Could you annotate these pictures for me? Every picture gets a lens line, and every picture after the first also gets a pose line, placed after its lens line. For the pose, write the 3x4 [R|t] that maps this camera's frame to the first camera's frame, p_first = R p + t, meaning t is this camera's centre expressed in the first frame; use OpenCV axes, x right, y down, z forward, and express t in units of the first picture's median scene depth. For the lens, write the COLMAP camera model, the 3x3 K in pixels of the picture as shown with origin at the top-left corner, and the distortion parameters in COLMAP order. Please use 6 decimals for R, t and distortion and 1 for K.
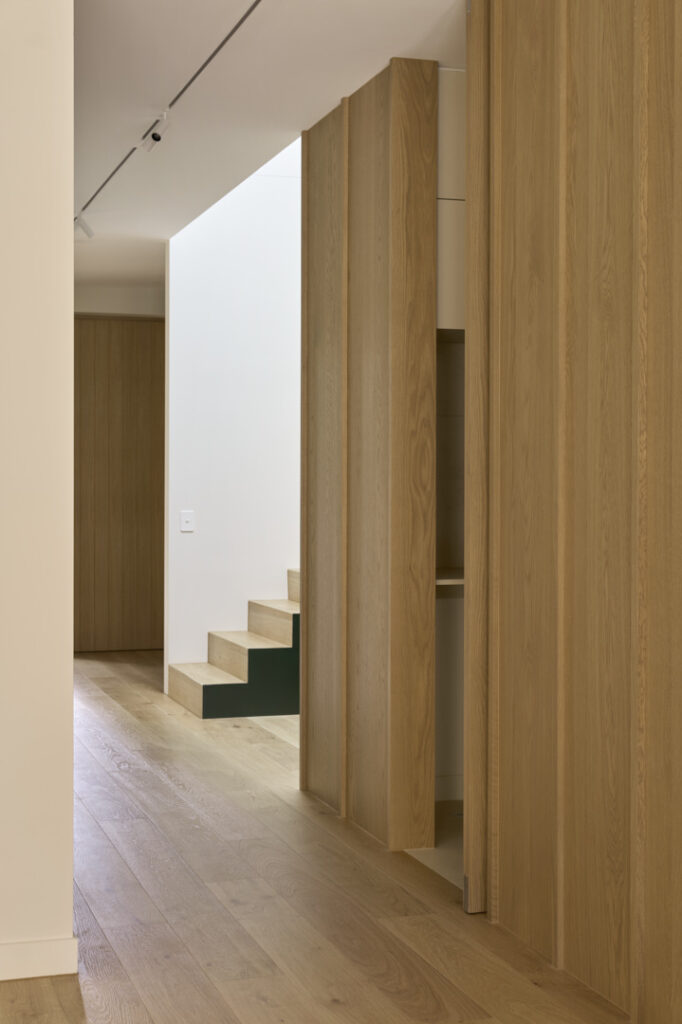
lens RADIAL K [[1562.6, 0, 342.7], [0, 1562.6, 511.6], [0, 0, 1]] dist [0.010612, 0.000000]
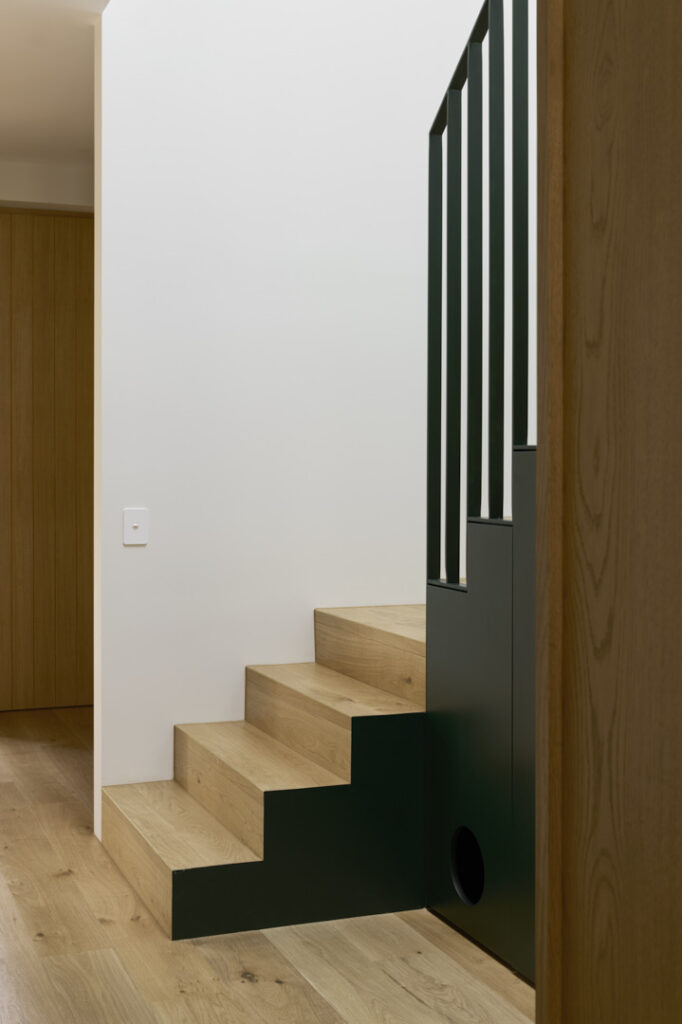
lens RADIAL K [[1398.1, 0, 338.3], [0, 1398.1, 509.8], [0, 0, 1]] dist [0.020595, 0.000000]
pose [[0.998398, -0.000130, 0.056576, -0.056181], [-0.000681, 0.999898, 0.014299, -0.006863], [-0.056572, -0.014315, 0.998296, 0.504702]]
